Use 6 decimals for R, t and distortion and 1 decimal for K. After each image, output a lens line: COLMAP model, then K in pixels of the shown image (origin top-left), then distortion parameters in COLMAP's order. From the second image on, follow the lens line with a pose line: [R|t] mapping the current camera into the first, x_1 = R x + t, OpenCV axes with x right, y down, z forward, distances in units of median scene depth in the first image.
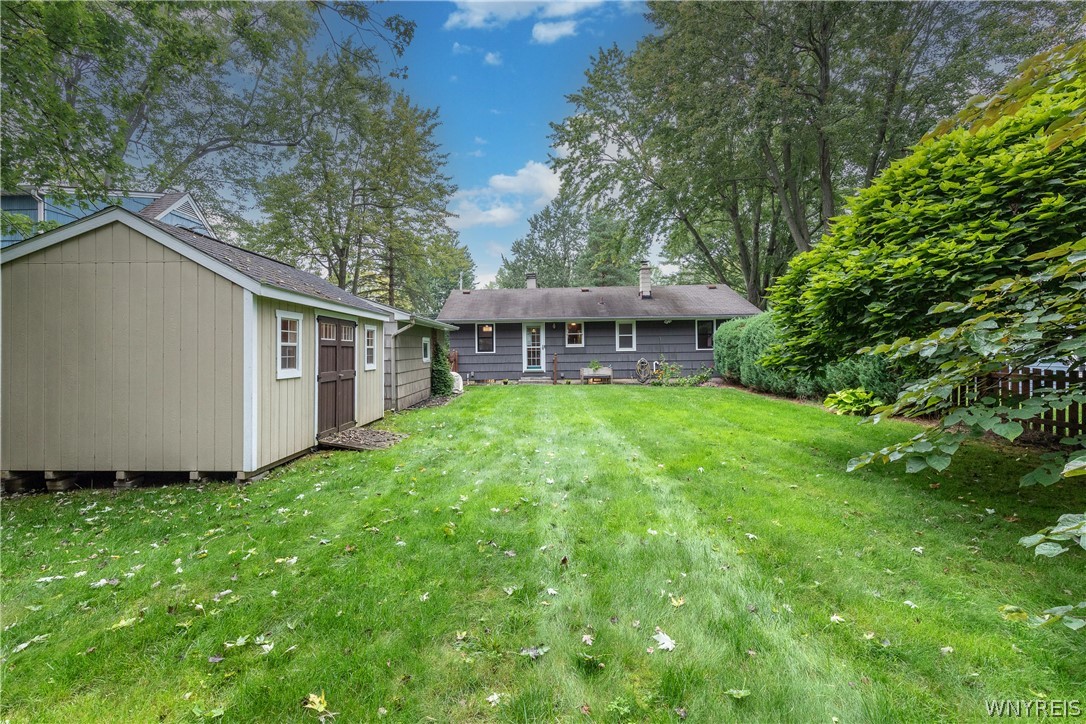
lens RADIAL K [[506.2, 0, 542.0], [0, 506.2, 355.9], [0, 0, 1]] dist [-0.002553, -0.000221]
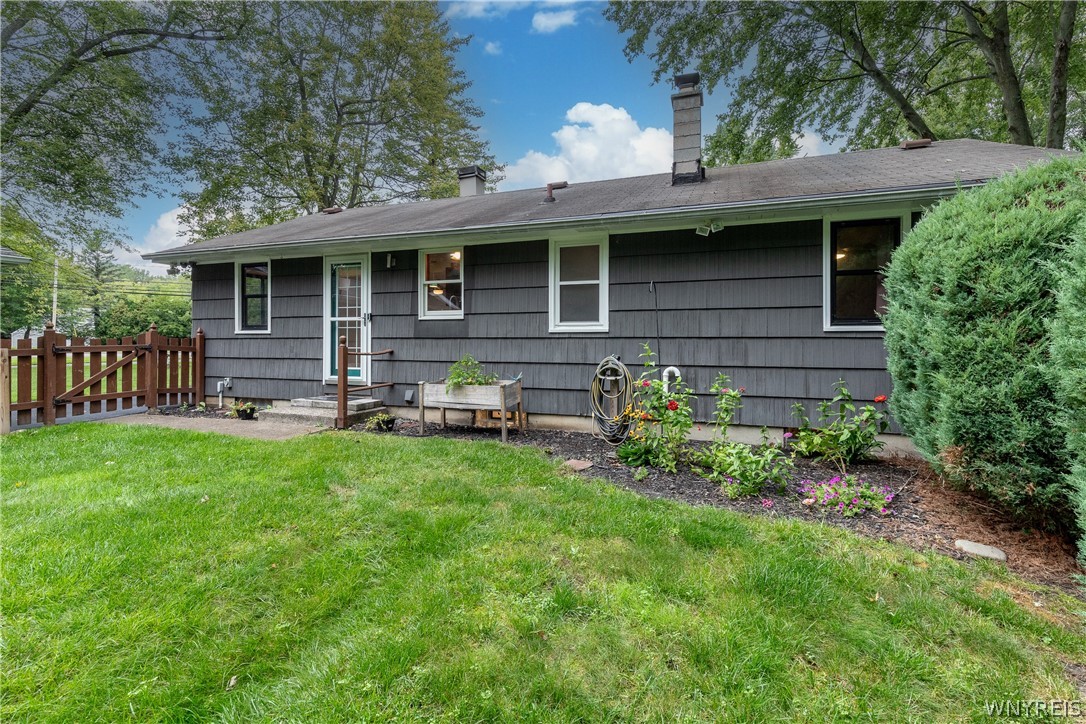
lens RADIAL K [[506.2, 0, 560.0], [0, 506.2, 325.6], [0, 0, 1]] dist [-0.002553, -0.000221]
pose [[0.946780, 0.005893, -0.321829, 0.257802], [-0.011521, 0.999812, -0.015584, -0.007959], [0.321676, 0.018463, 0.946670, 0.692121]]
